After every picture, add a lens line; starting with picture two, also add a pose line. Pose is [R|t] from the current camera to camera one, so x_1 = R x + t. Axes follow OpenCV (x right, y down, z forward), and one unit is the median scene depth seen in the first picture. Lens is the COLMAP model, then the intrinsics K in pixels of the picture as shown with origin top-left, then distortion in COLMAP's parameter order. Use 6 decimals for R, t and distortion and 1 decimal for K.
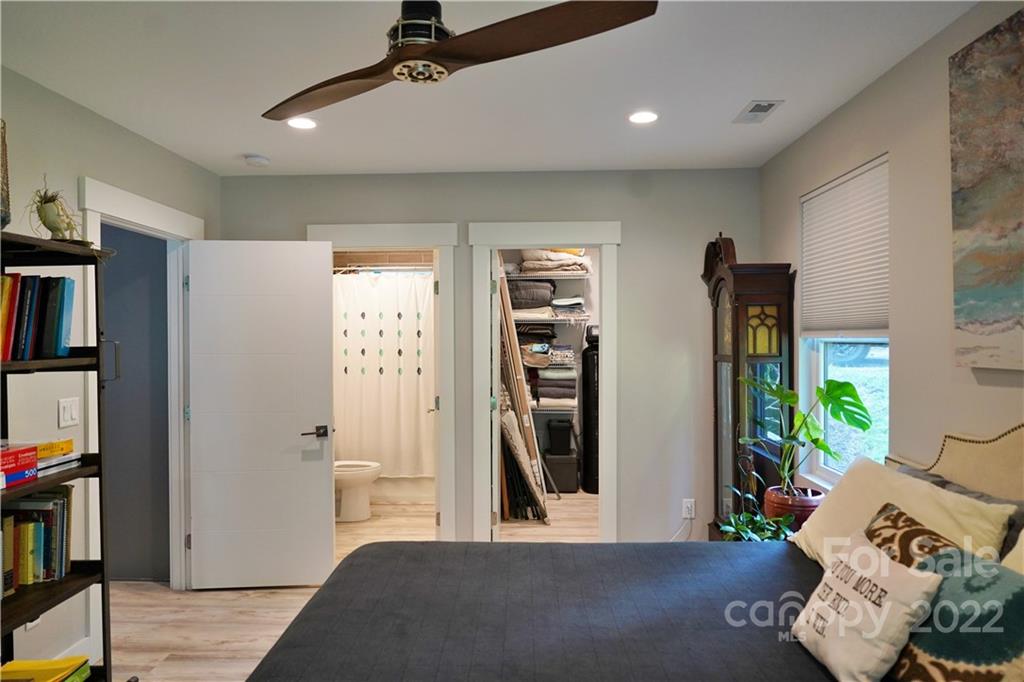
lens RADIAL K [[659.2, 0, 510.9], [0, 659.2, 340.4], [0, 0, 1]] dist [-0.000798, 0.001606]
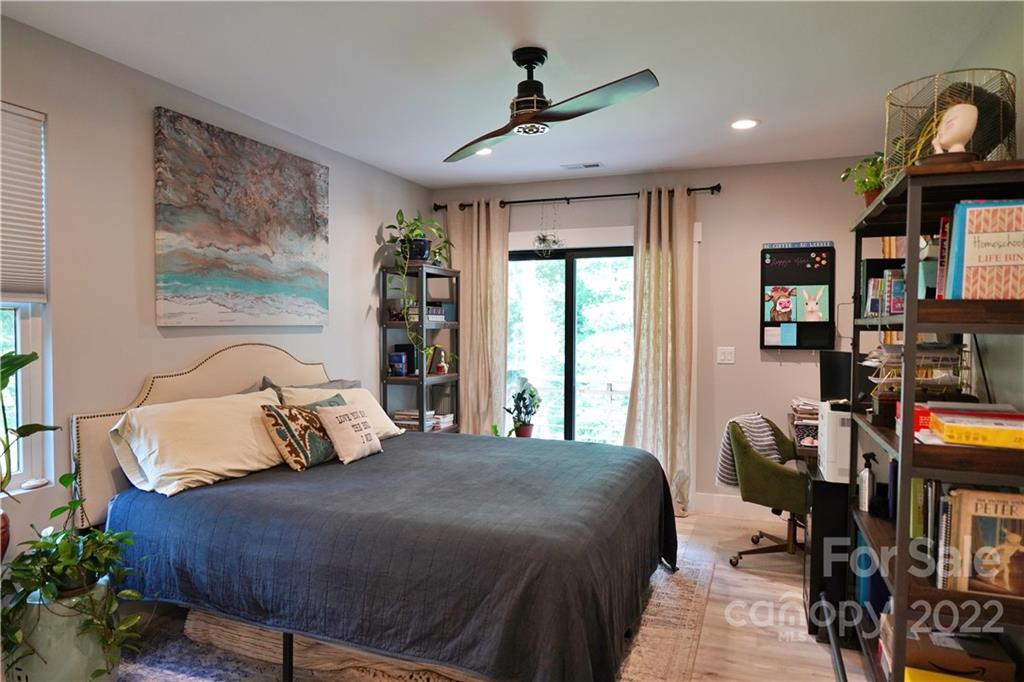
lens RADIAL K [[659.2, 0, 511.0], [0, 659.2, 340.8], [0, 0, 1]] dist [-0.000798, 0.001606]
pose [[-0.939046, -0.010177, 0.343640, -0.271547], [-0.002349, 0.999728, 0.023189, 0.018983], [-0.343783, 0.020968, -0.938815, 1.072183]]
